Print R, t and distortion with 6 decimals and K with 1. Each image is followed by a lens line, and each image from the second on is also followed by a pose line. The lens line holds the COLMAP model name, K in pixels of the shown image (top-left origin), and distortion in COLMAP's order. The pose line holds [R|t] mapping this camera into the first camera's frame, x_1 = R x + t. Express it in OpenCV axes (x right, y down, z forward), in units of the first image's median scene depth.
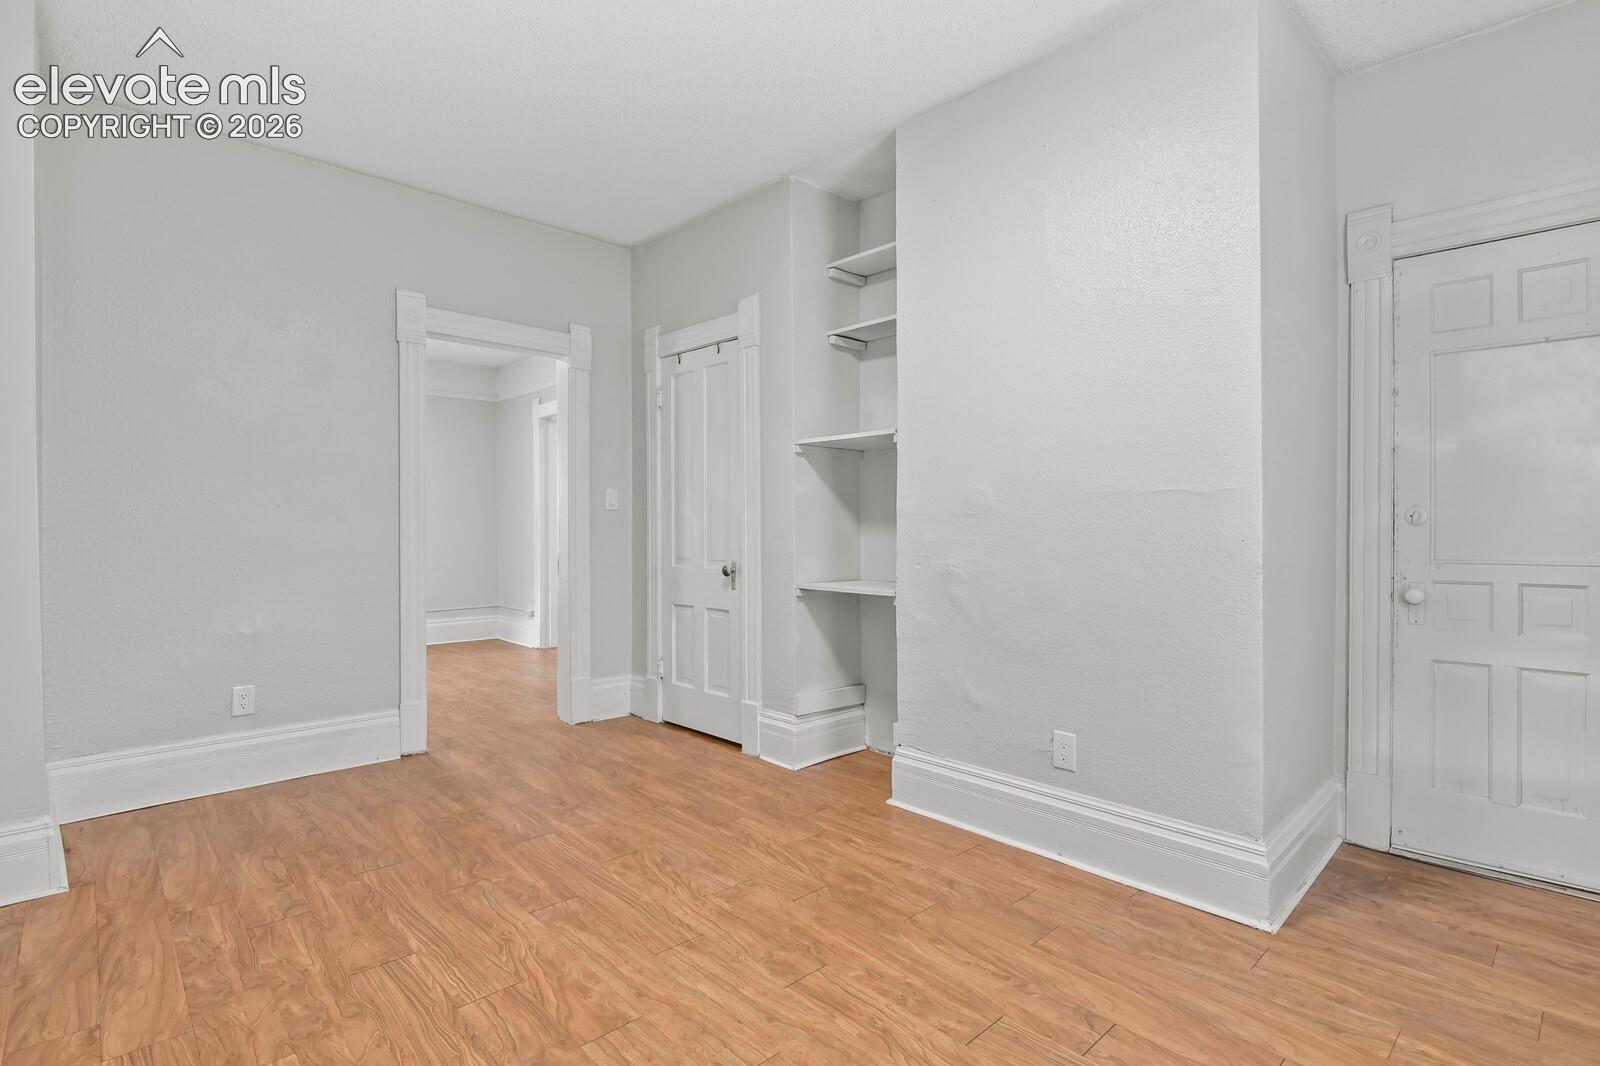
lens RADIAL K [[784.5, 0, 803.1], [0, 784.5, 528.7], [0, 0, 1]] dist [-0.007429, -0.003714]
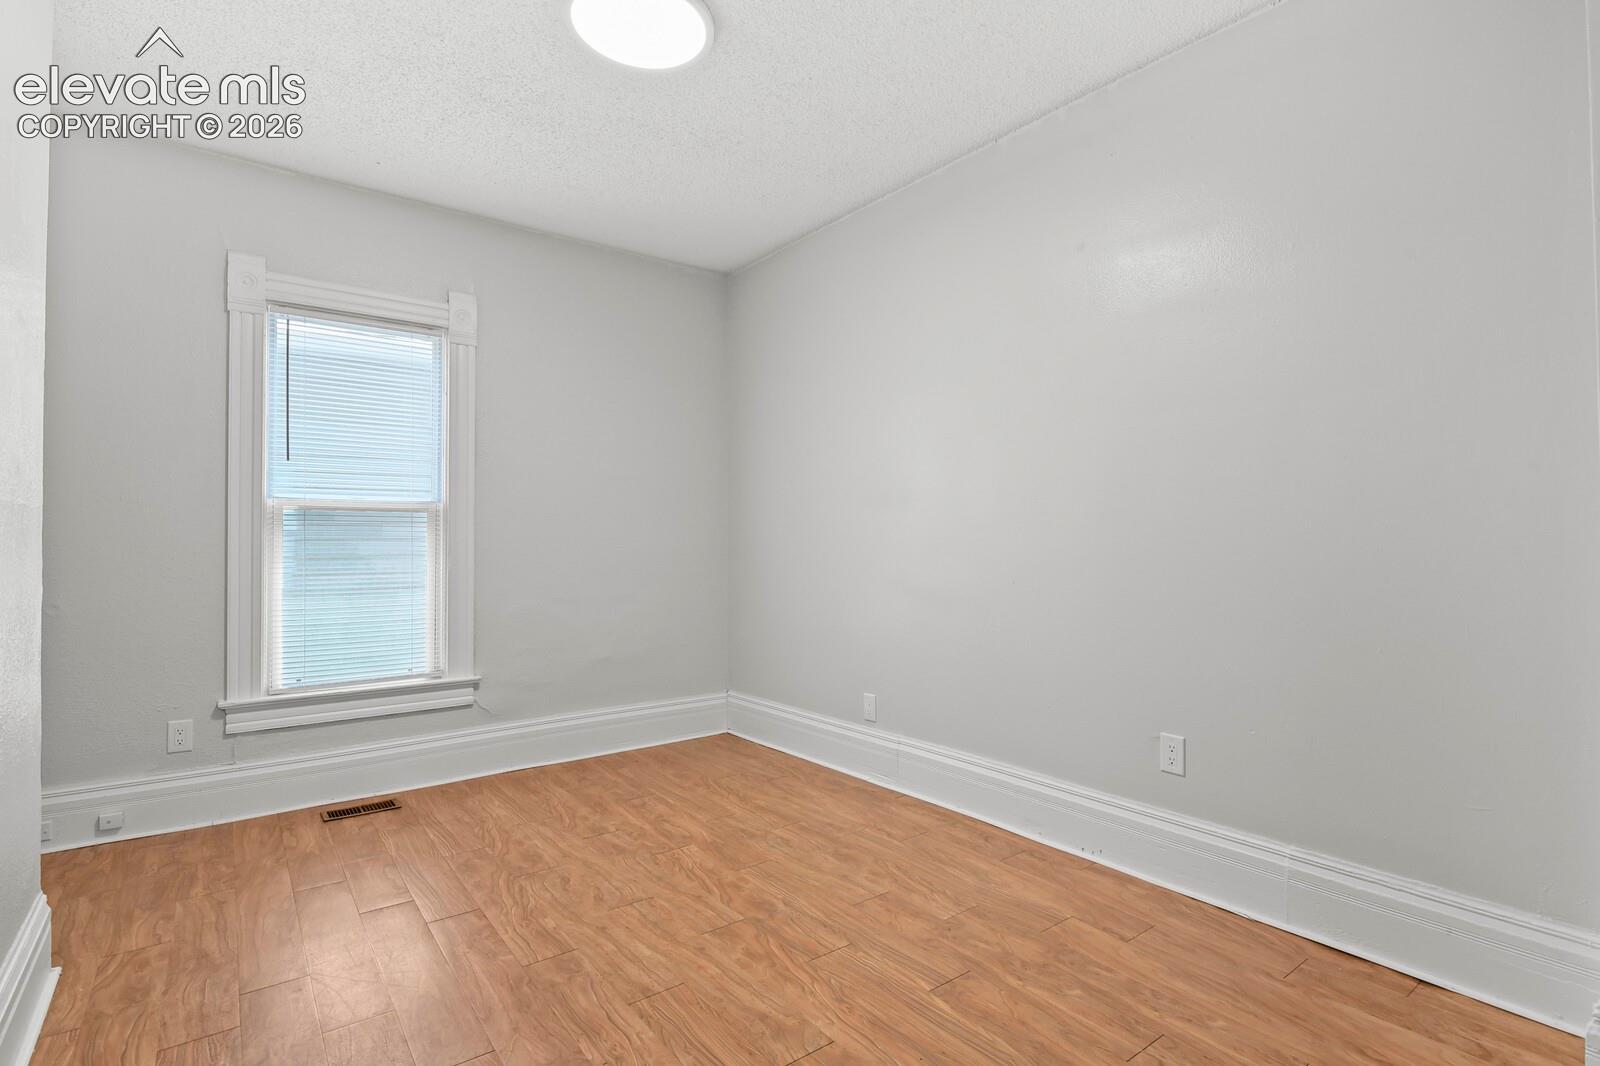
lens RADIAL K [[784.5, 0, 798.2], [0, 784.5, 532.2], [0, 0, 1]] dist [-0.007429, -0.003714]
pose [[-0.993325, 0.004425, 0.115263, -0.472895], [0.004590, 0.999989, 0.001160, -0.024125], [-0.115257, 0.001681, -0.993334, 2.068721]]
